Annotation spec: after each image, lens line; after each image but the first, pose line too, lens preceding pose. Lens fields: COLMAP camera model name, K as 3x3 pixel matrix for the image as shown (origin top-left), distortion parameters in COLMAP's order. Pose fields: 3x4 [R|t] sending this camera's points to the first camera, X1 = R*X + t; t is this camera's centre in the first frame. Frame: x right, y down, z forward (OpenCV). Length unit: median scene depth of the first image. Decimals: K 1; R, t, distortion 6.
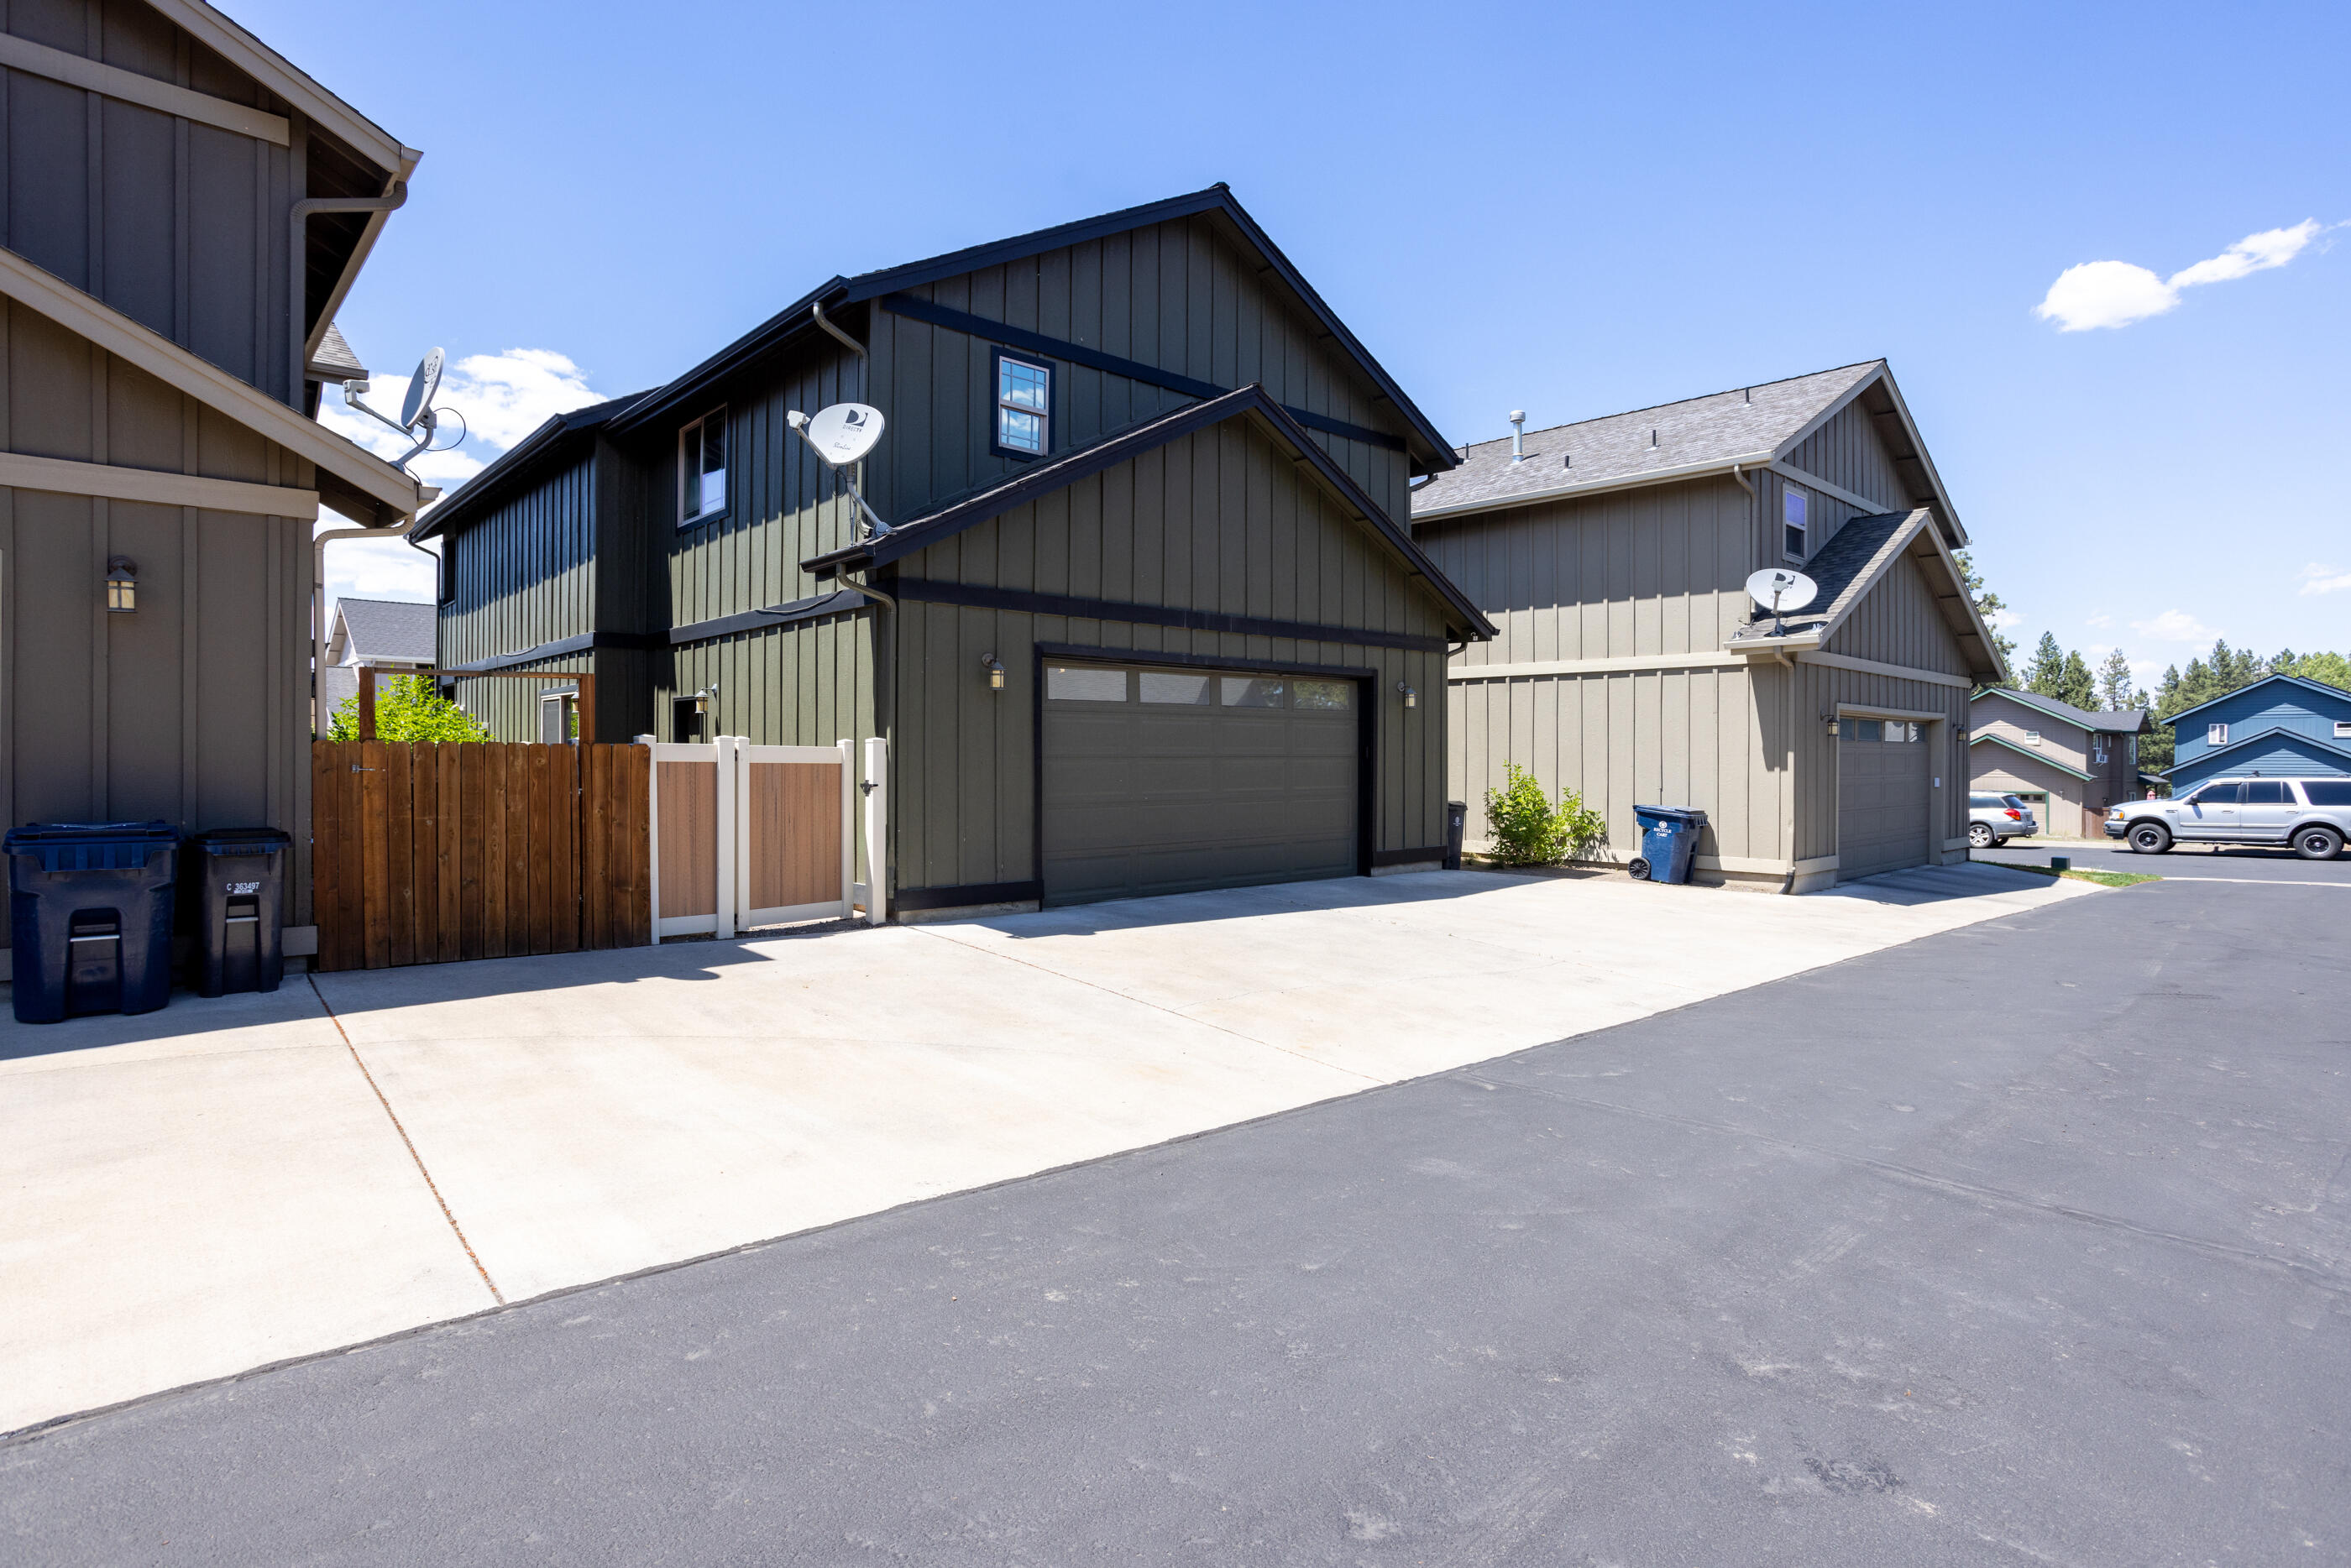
lens RADIAL K [[1228.6, 0, 1182.9], [0, 1228.6, 761.8], [0, 0, 1]] dist [-0.031671, 0.011574]
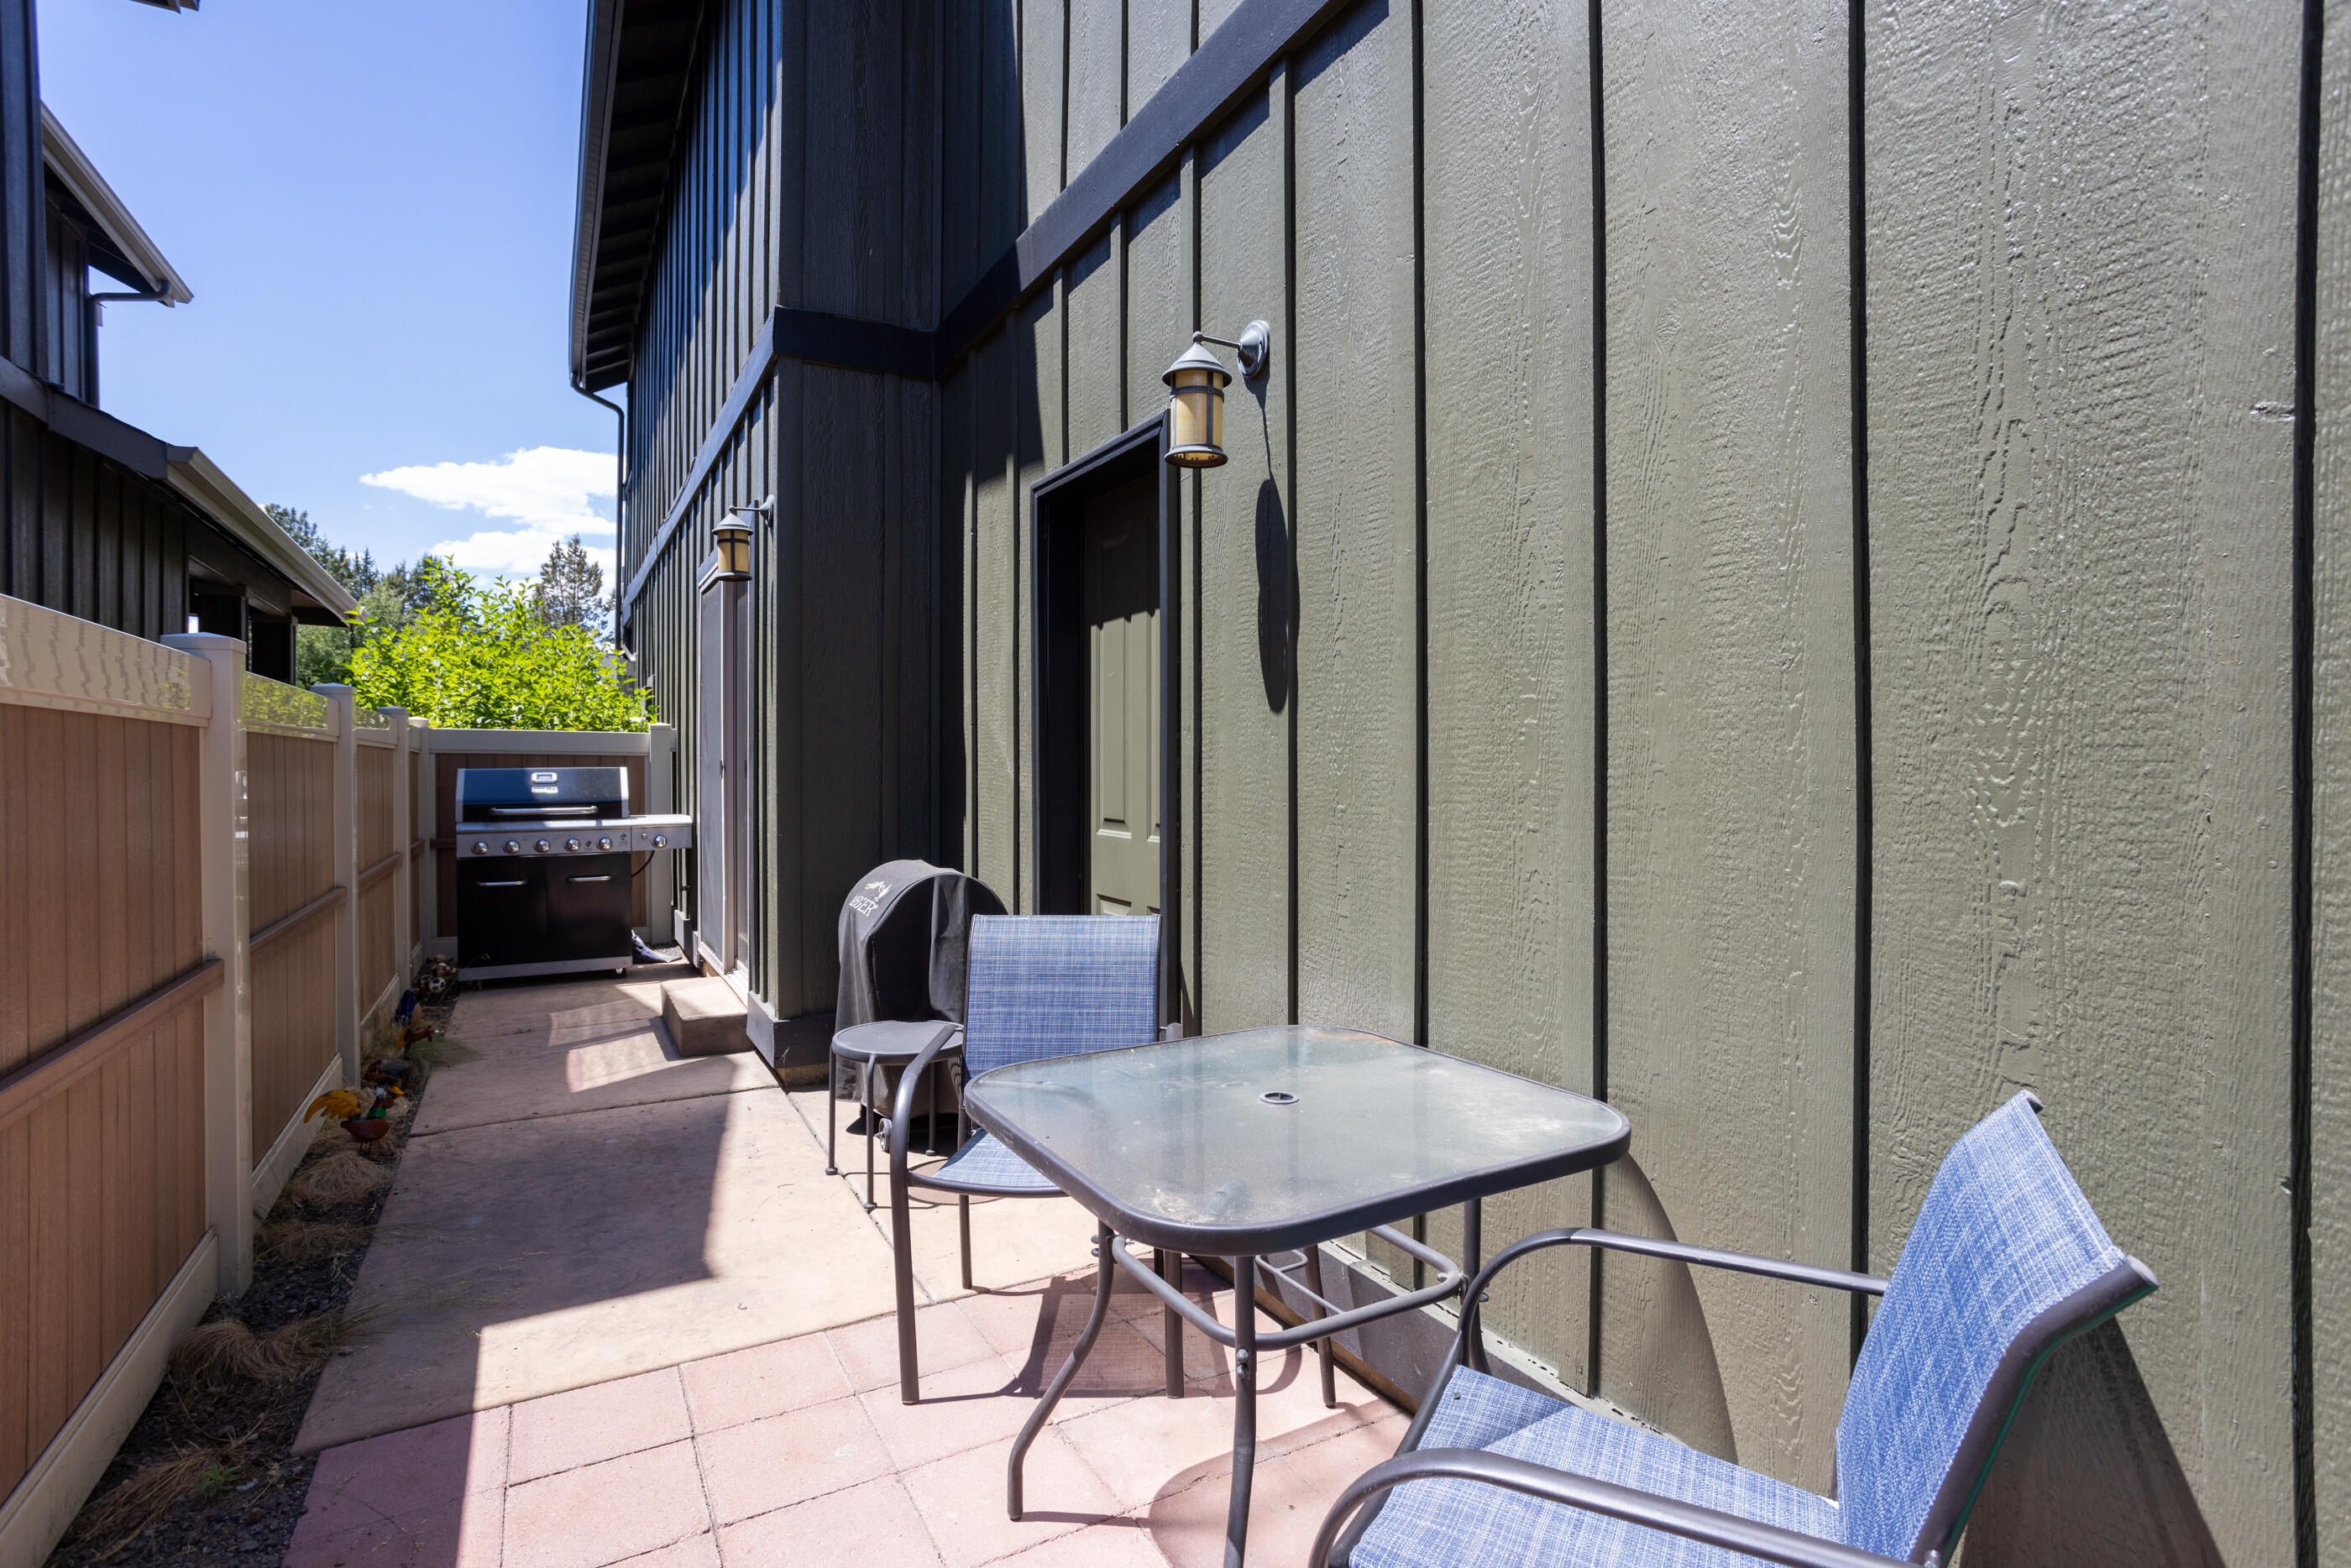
lens RADIAL K [[1164.7, 0, 1158.9], [0, 1164.7, 764.1], [0, 0, 1]] dist [0.000869, 0.005362]
pose [[0.967805, -0.003604, -0.251674, -0.390370], [0.003058, 0.999992, -0.002560, 0.006546], [0.251681, 0.001707, 0.967809, 0.911536]]
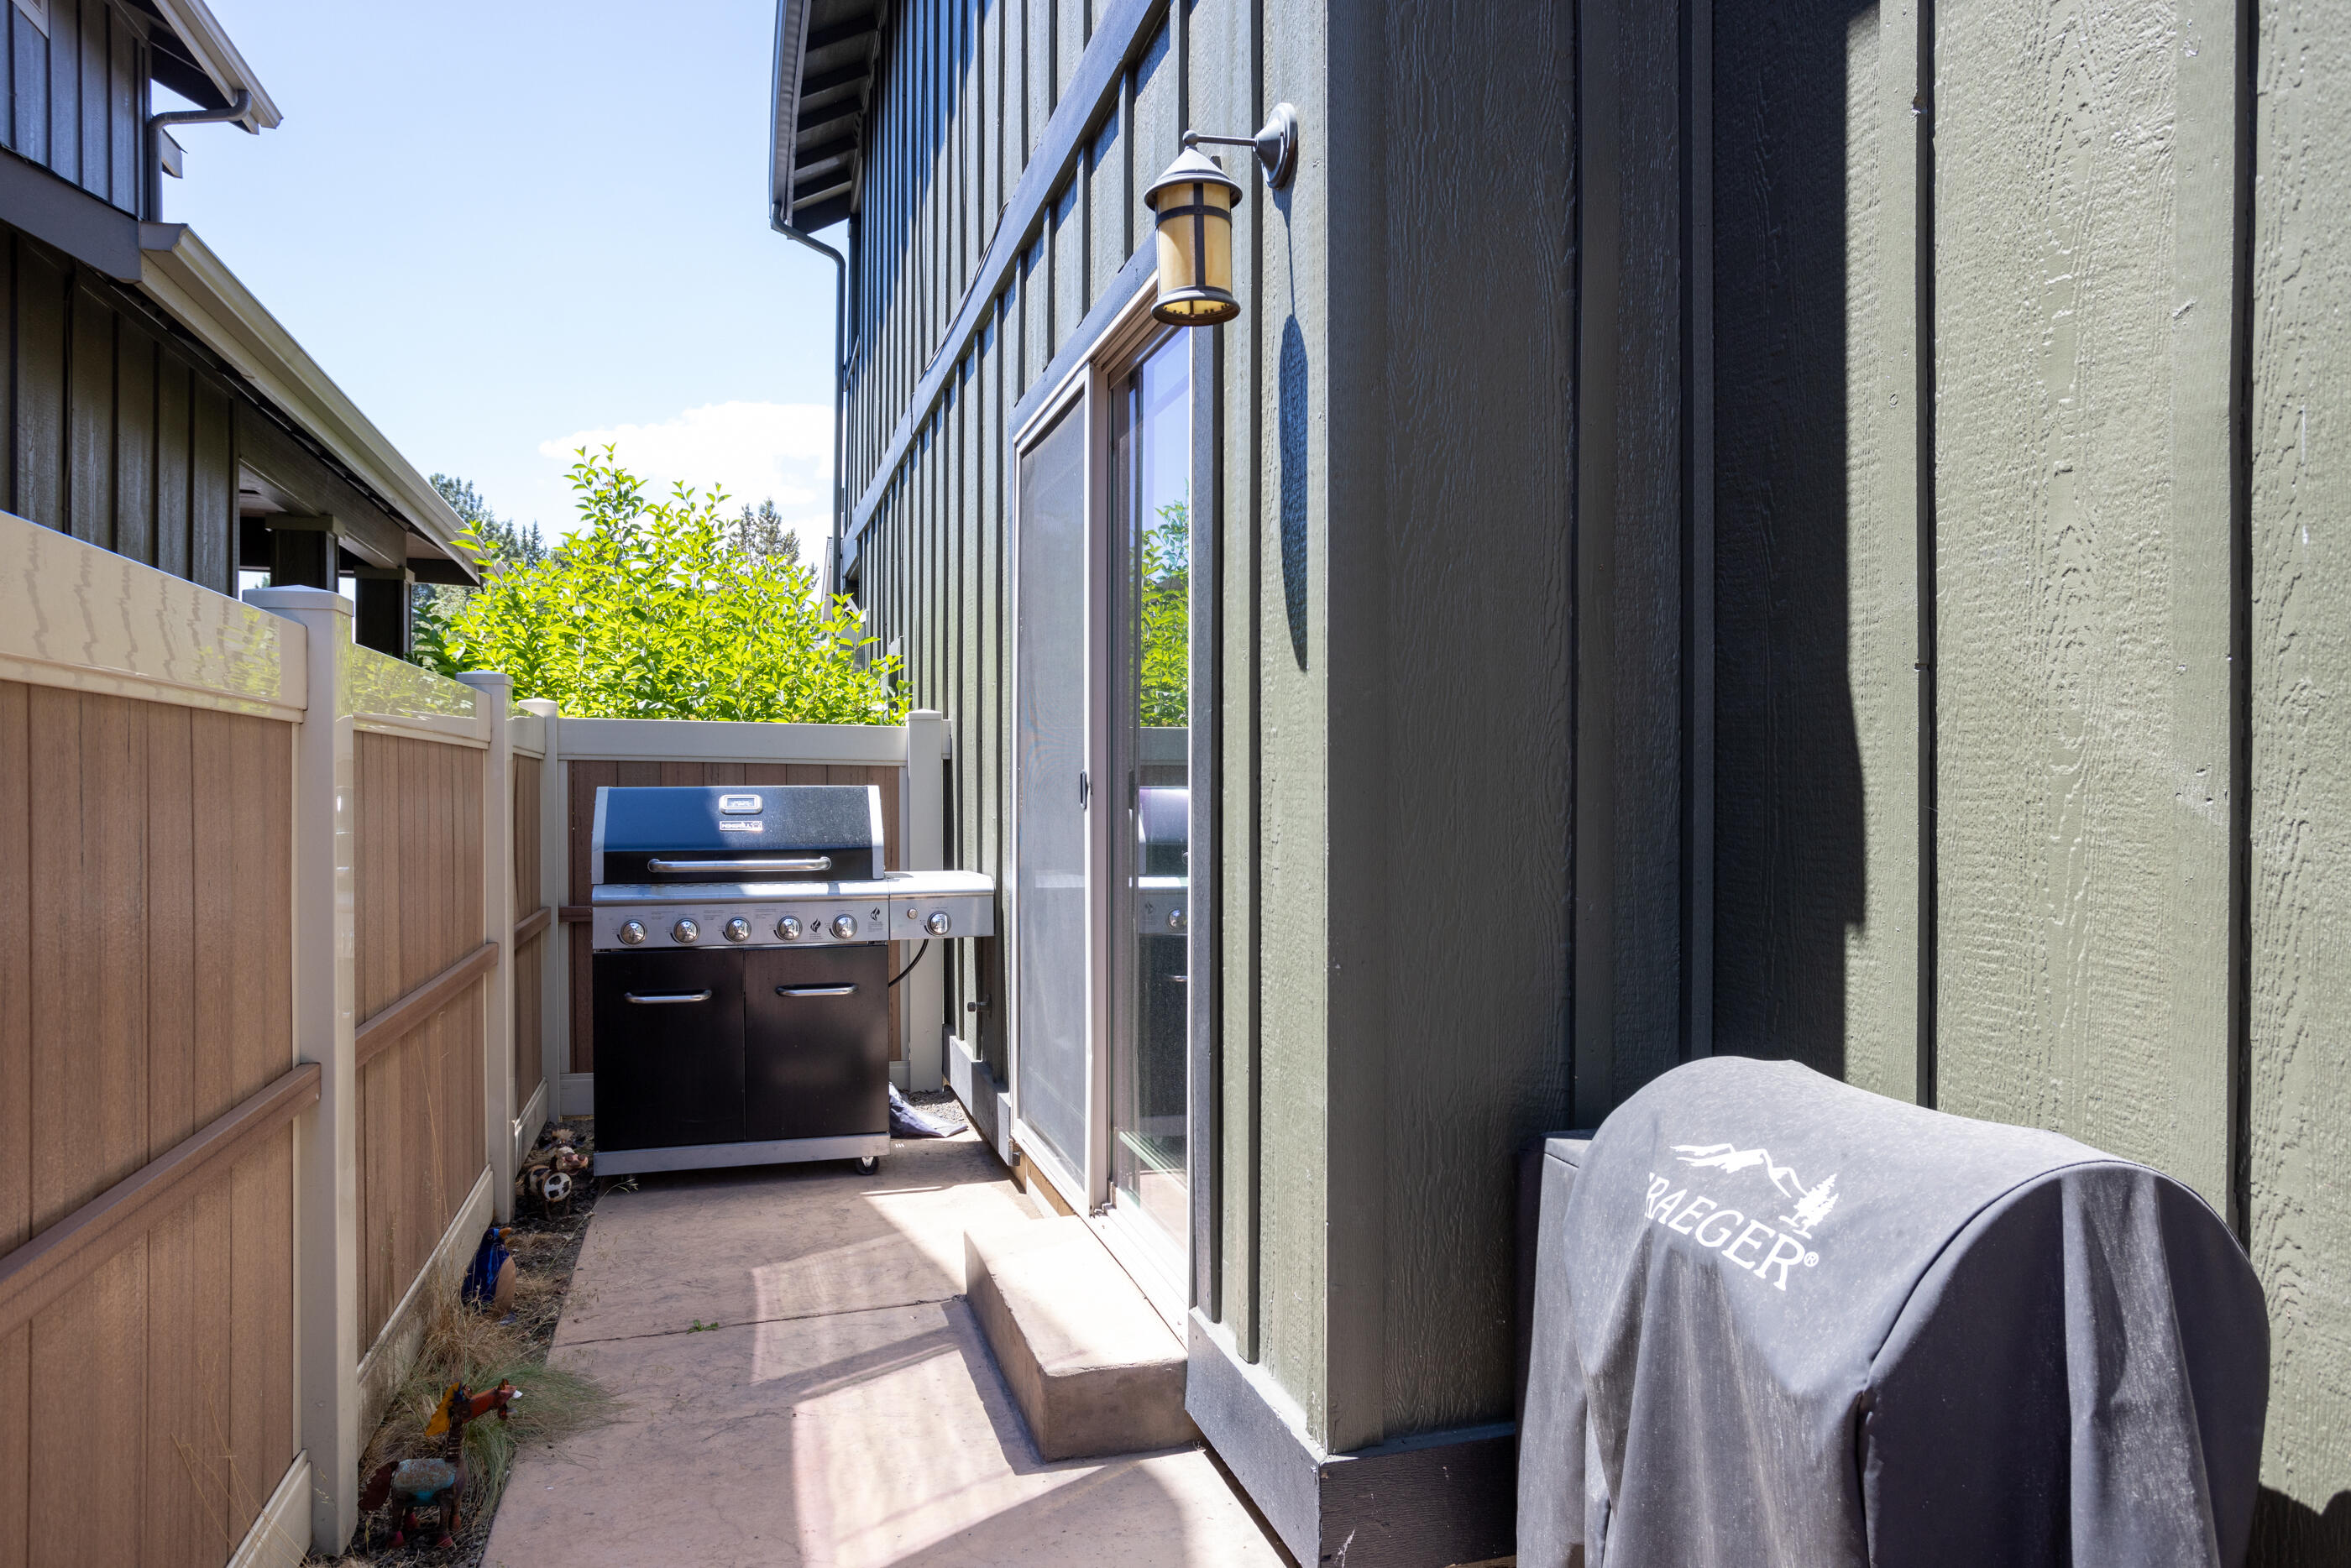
lens RADIAL K [[1524.8, 0, 1190.7], [0, 1524.8, 788.7], [0, 0, 1]] dist [-0.013990, 0.015114]
pose [[0.901933, 0.000222, -0.431876, -0.523500], [-0.000298, 1.000000, -0.000108, 0.006884], [0.431876, 0.000226, 0.901933, 1.054208]]
